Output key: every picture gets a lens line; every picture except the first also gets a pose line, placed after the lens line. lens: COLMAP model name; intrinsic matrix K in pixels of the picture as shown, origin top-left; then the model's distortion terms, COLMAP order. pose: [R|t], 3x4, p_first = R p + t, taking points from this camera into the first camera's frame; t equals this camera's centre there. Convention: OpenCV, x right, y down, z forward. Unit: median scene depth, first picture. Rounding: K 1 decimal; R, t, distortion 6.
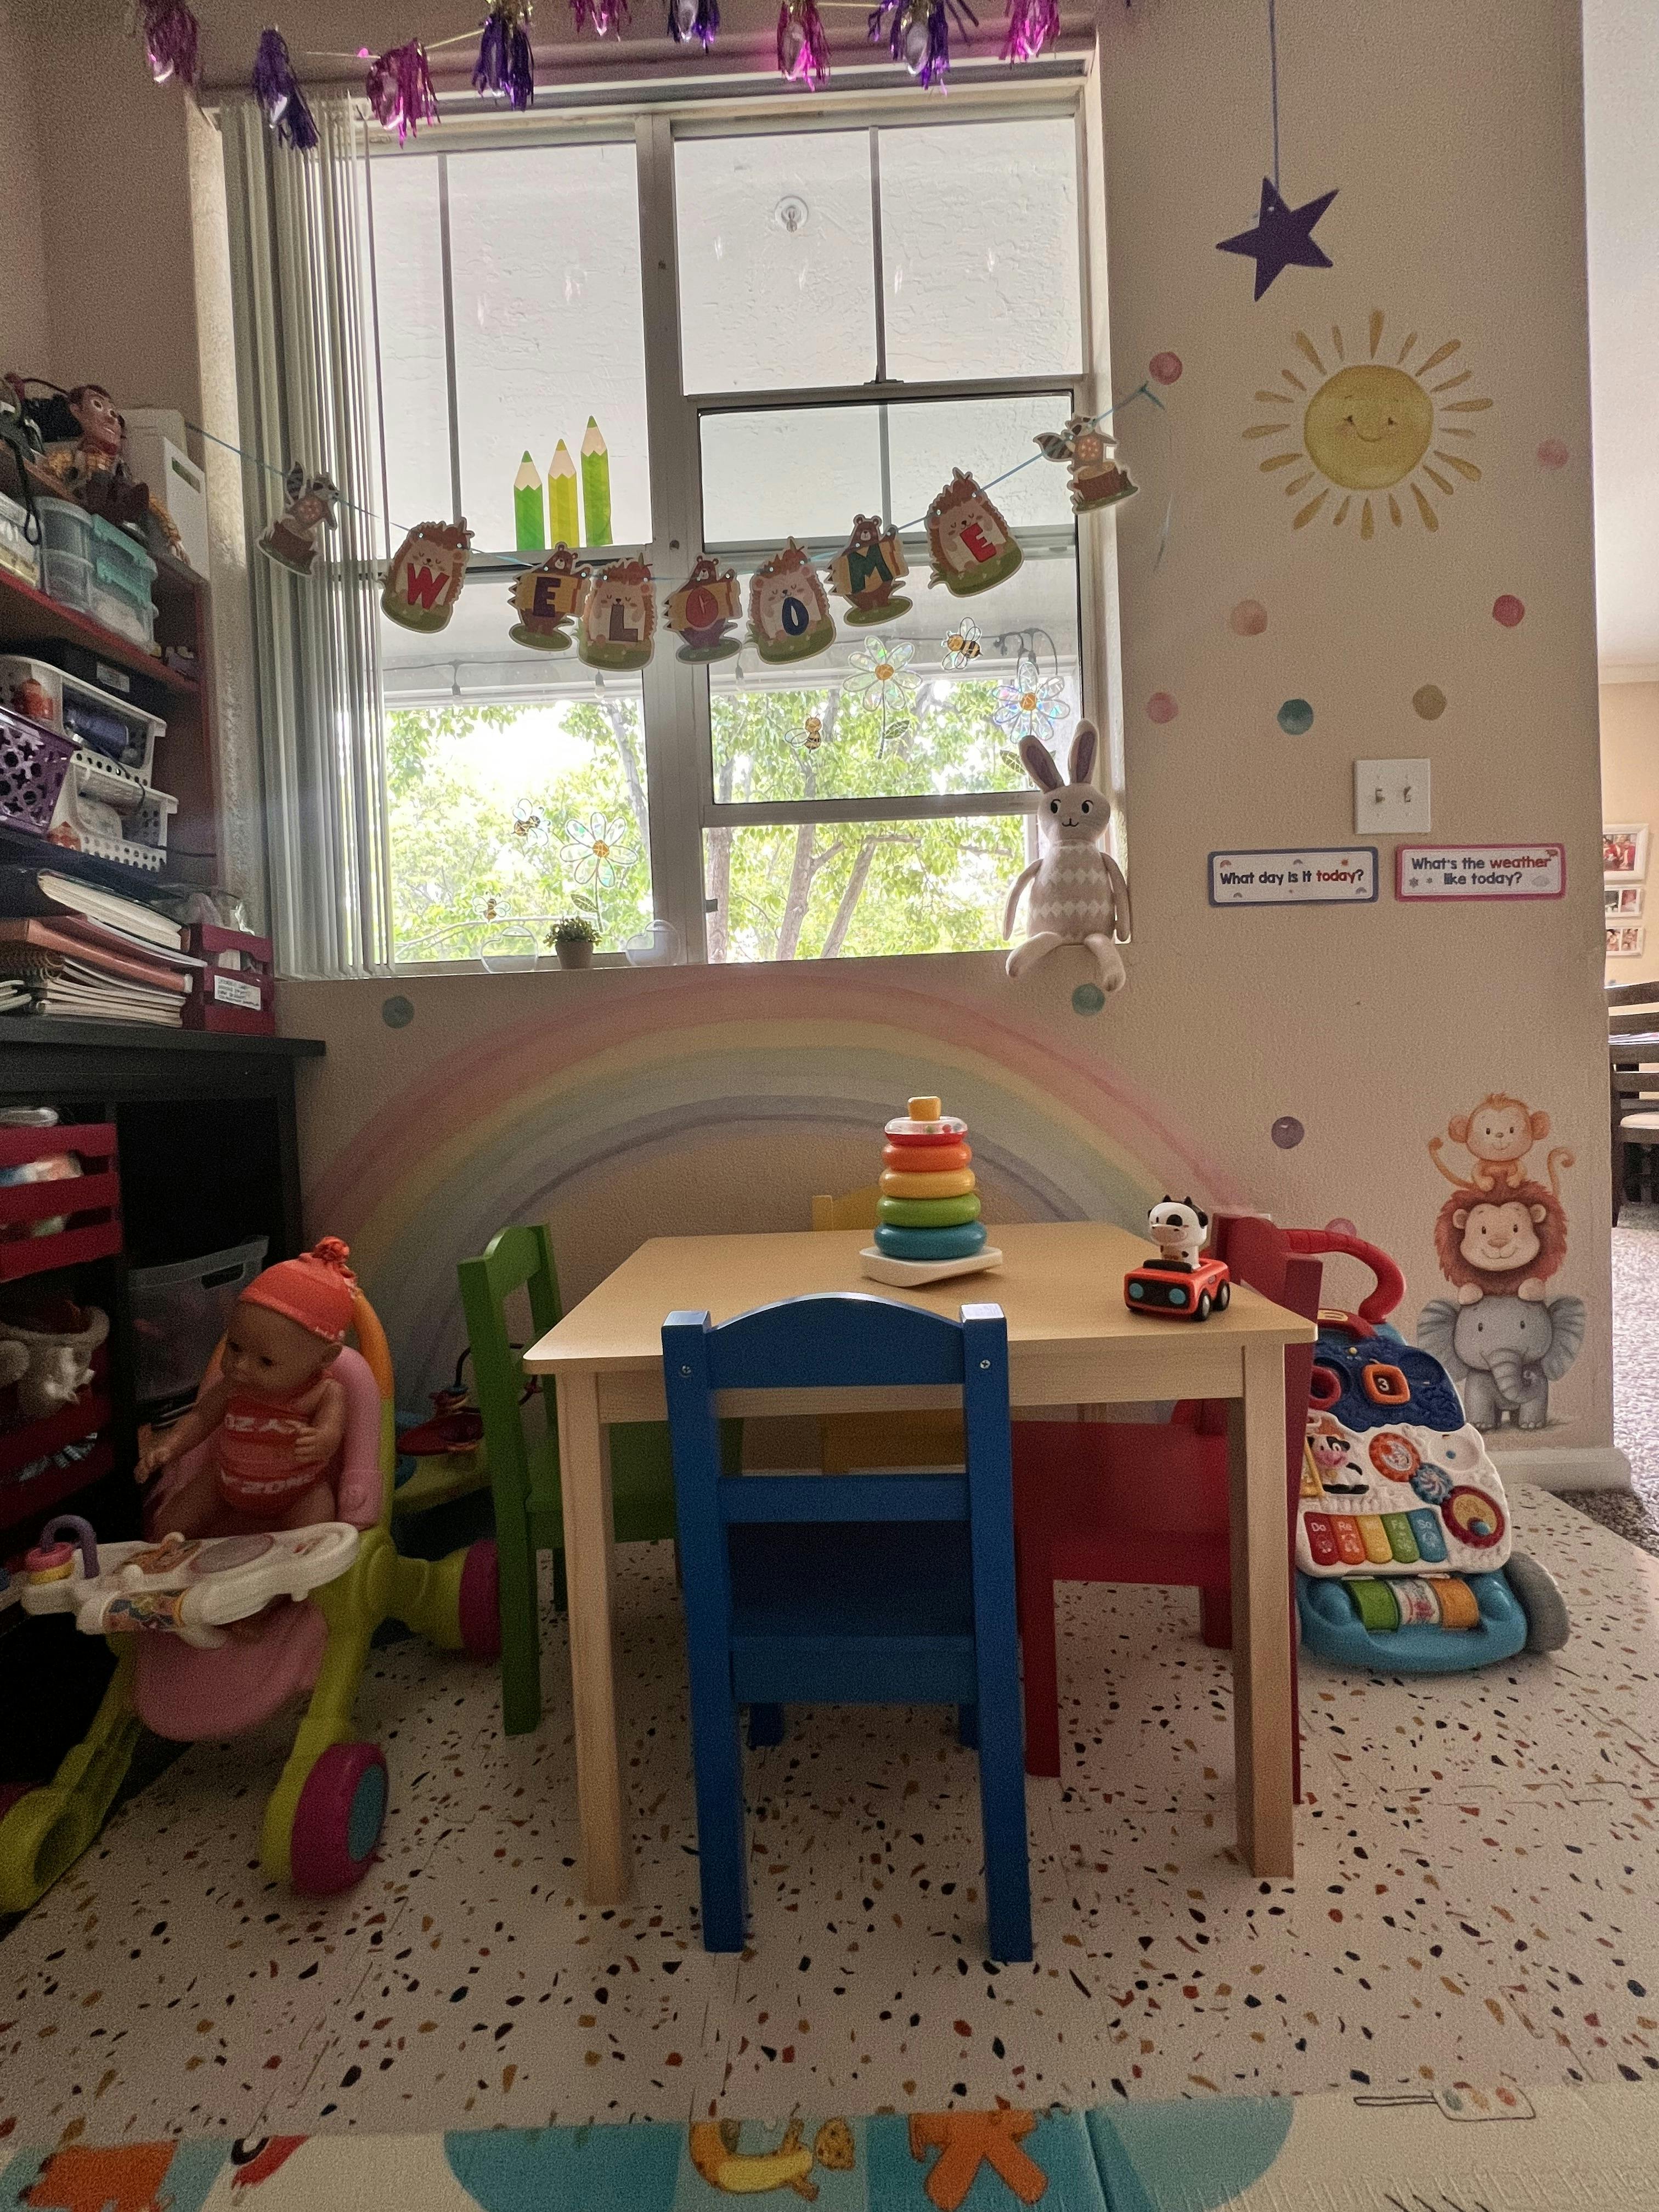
lens RADIAL K [[882.5, 0, 826.0], [0, 882.5, 1100.6], [0, 0, 1]] dist [0.000122, 0.000001]
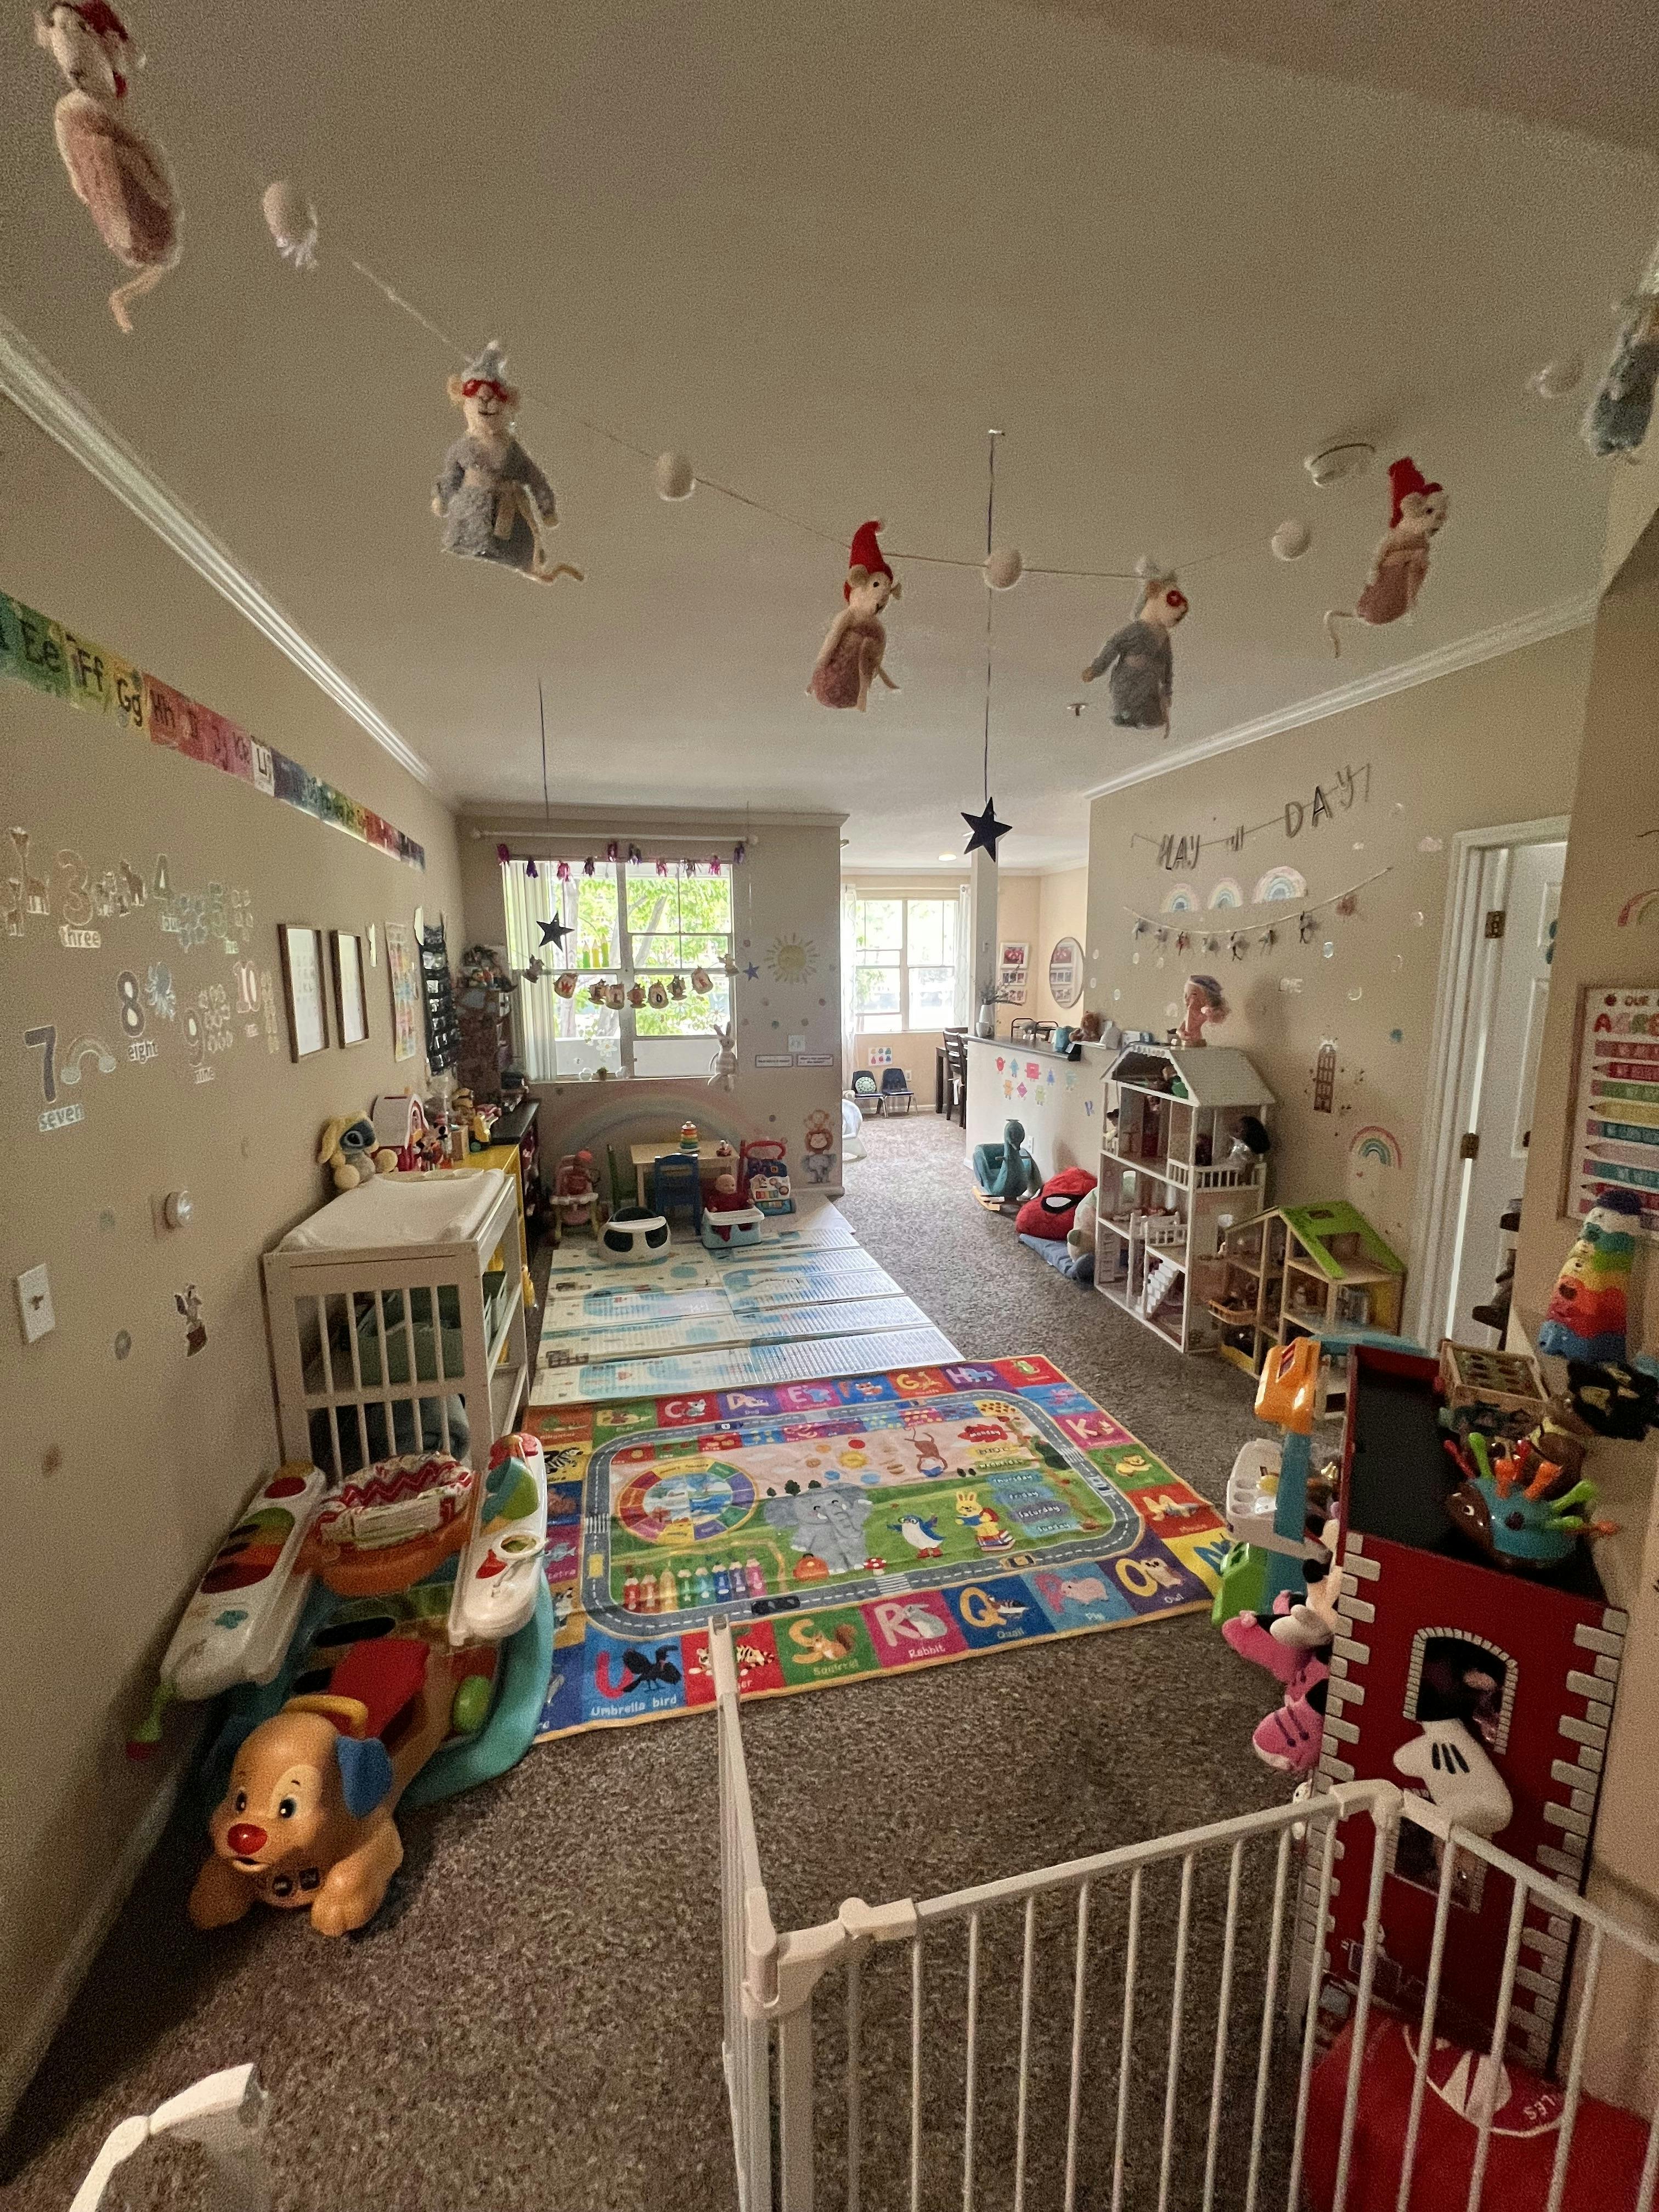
lens RADIAL K [[882.5, 0, 830.5], [0, 882.5, 1107.1], [0, 0, 1]] dist [0.000122, 0.000001]
pose [[0.968652, -0.008181, 0.248288, -0.291124], [-0.024090, 0.991654, 0.126659, -0.586567], [-0.247252, -0.128669, 0.960370, -3.302030]]
